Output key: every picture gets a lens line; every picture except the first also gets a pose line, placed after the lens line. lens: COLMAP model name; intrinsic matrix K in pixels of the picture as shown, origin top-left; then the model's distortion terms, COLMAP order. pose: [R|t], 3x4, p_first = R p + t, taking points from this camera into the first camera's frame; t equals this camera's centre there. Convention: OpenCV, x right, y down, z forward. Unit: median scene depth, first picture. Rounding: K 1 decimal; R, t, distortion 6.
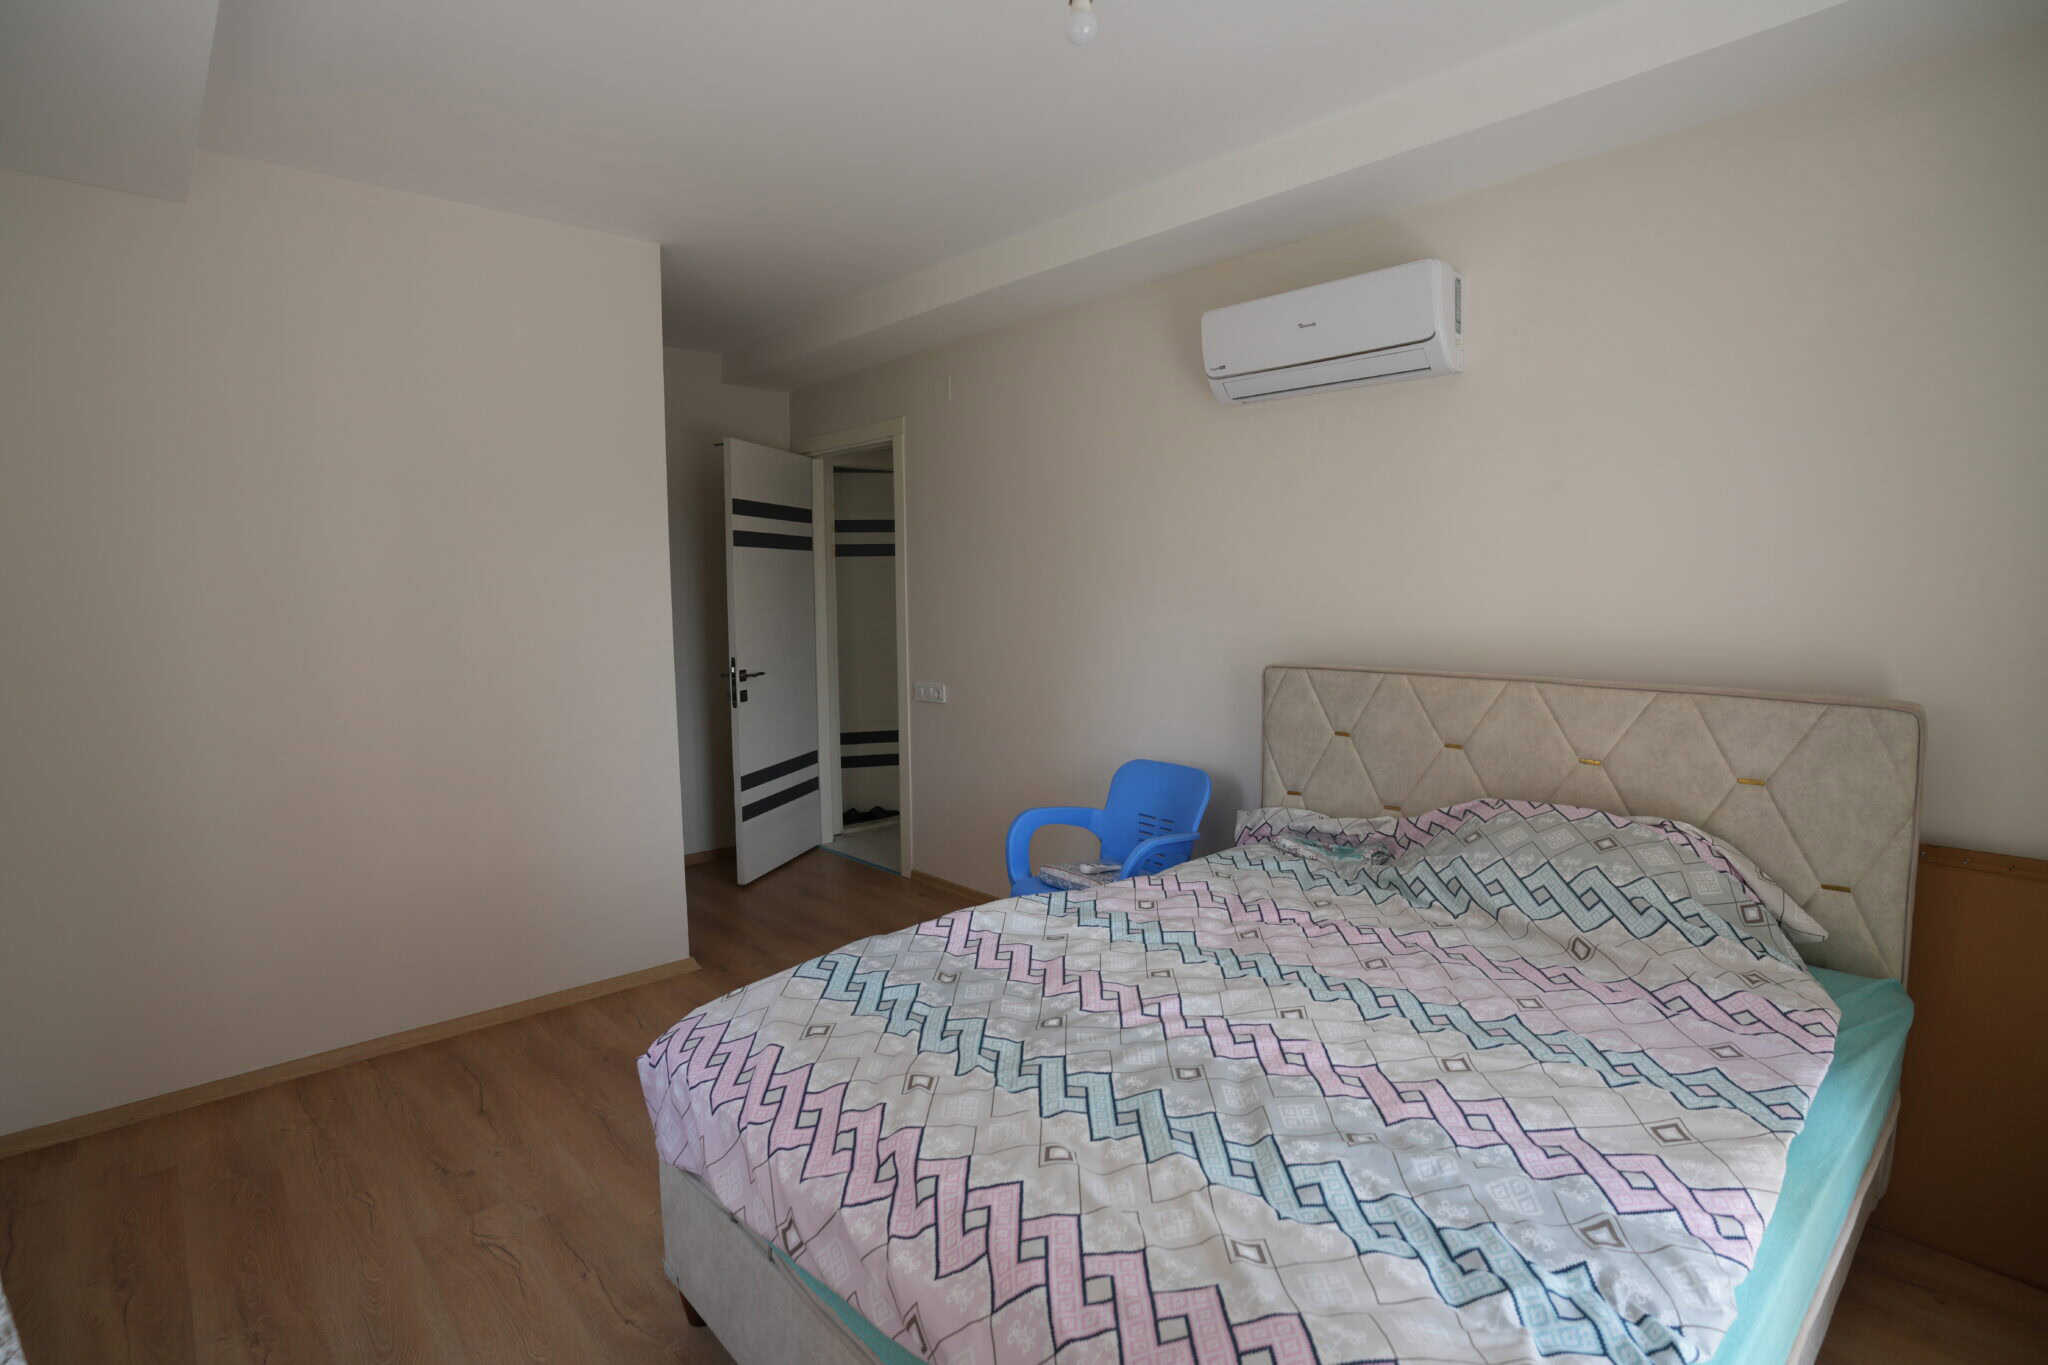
lens RADIAL K [[1001.0, 0, 1023.1], [0, 1001.0, 680.3], [0, 0, 1]] dist [-0.076953, 0.032384]
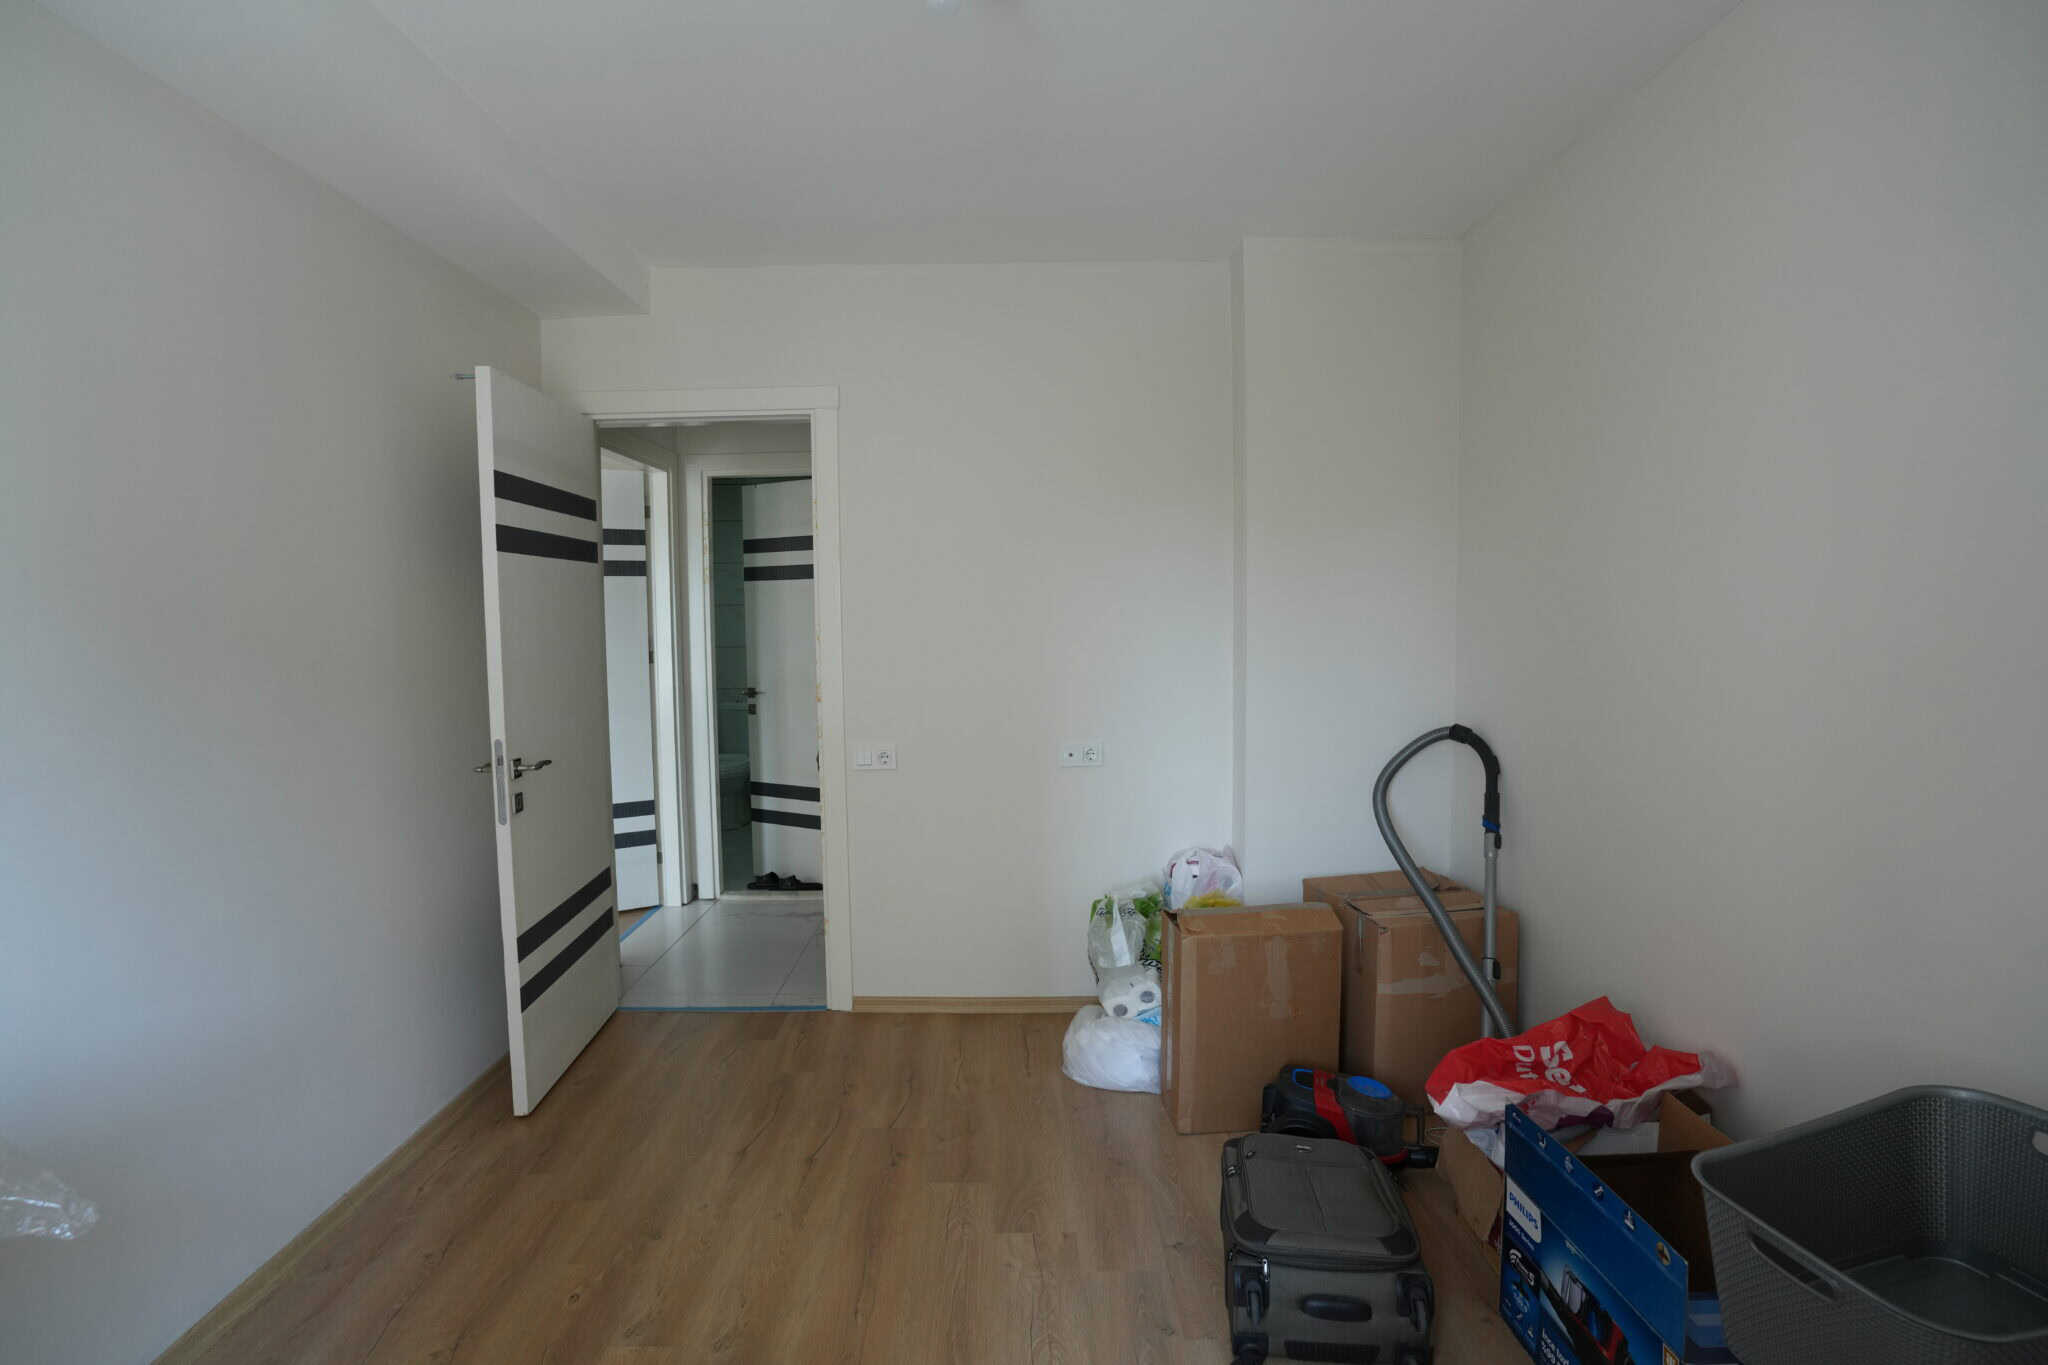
lens RADIAL K [[1001.0, 0, 1023.1], [0, 1001.0, 680.3], [0, 0, 1]] dist [-0.076953, 0.032384]
pose [[0.998138, -0.002507, 0.060946, -0.014196], [0.004167, 0.999623, -0.027121, -0.040542], [-0.060855, 0.027325, 0.997773, 0.394382]]
